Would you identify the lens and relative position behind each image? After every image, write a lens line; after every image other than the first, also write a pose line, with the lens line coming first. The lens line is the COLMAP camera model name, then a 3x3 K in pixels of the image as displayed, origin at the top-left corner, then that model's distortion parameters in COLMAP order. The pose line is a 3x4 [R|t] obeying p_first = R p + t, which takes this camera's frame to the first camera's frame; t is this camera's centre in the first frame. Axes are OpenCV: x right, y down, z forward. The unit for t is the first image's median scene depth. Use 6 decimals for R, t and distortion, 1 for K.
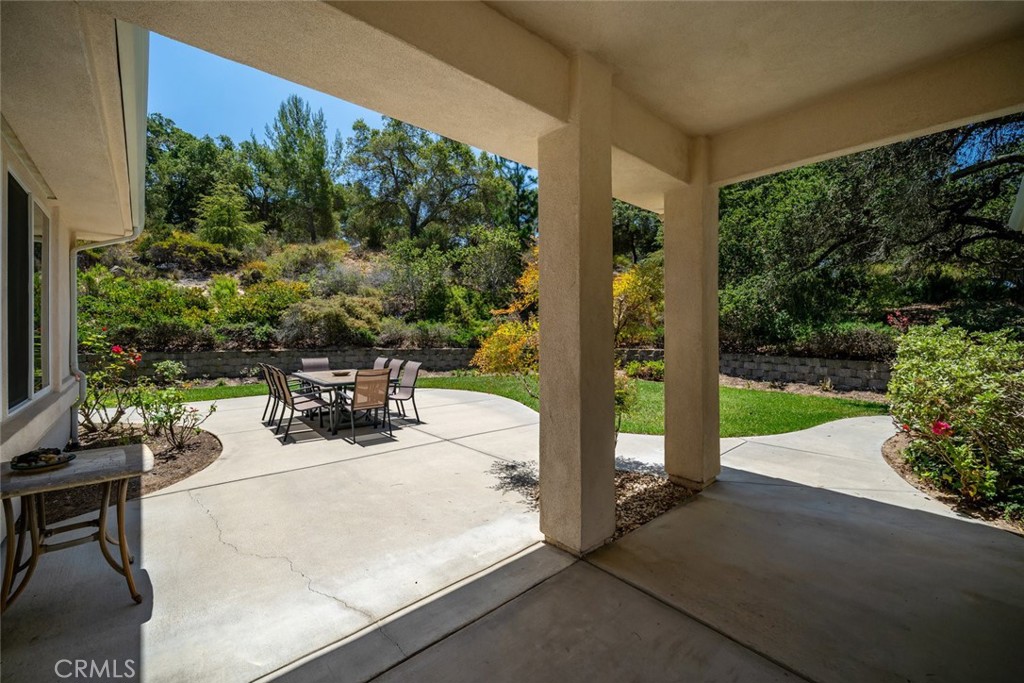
lens RADIAL K [[418.2, 0, 511.6], [0, 418.2, 332.8], [0, 0, 1]] dist [0.002905, 0.000077]
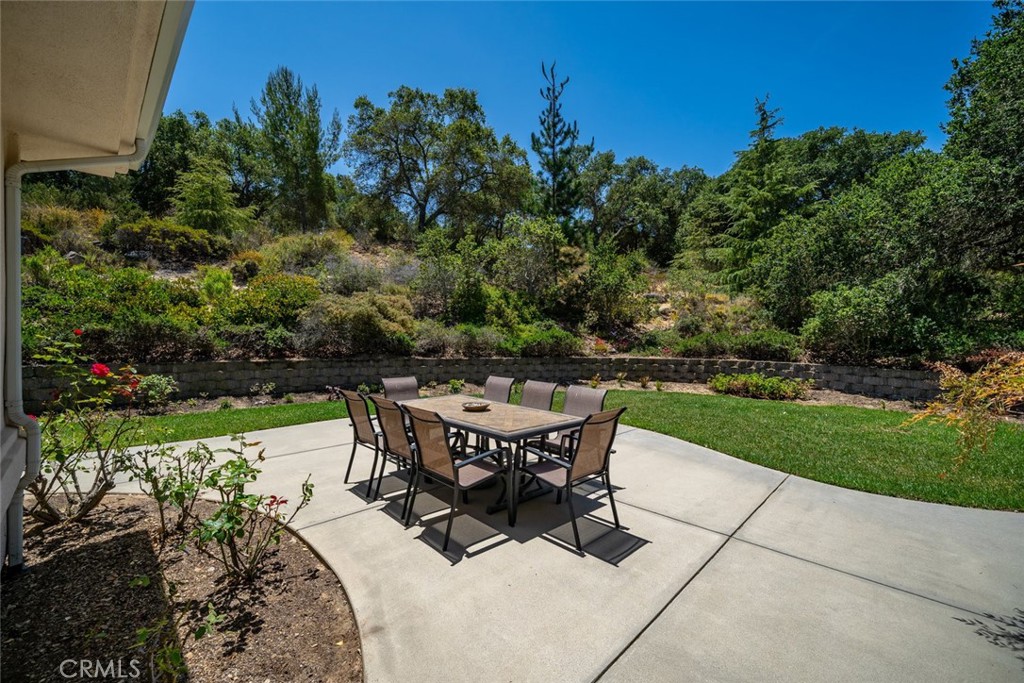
lens RADIAL K [[418.2, 0, 511.5], [0, 418.2, 339.9], [0, 0, 1]] dist [0.002905, 0.000077]
pose [[0.998047, 0.007478, 0.062013, -0.176408], [-0.007750, 0.999961, 0.004141, -0.001637], [-0.061980, -0.004614, 0.998067, 0.169326]]
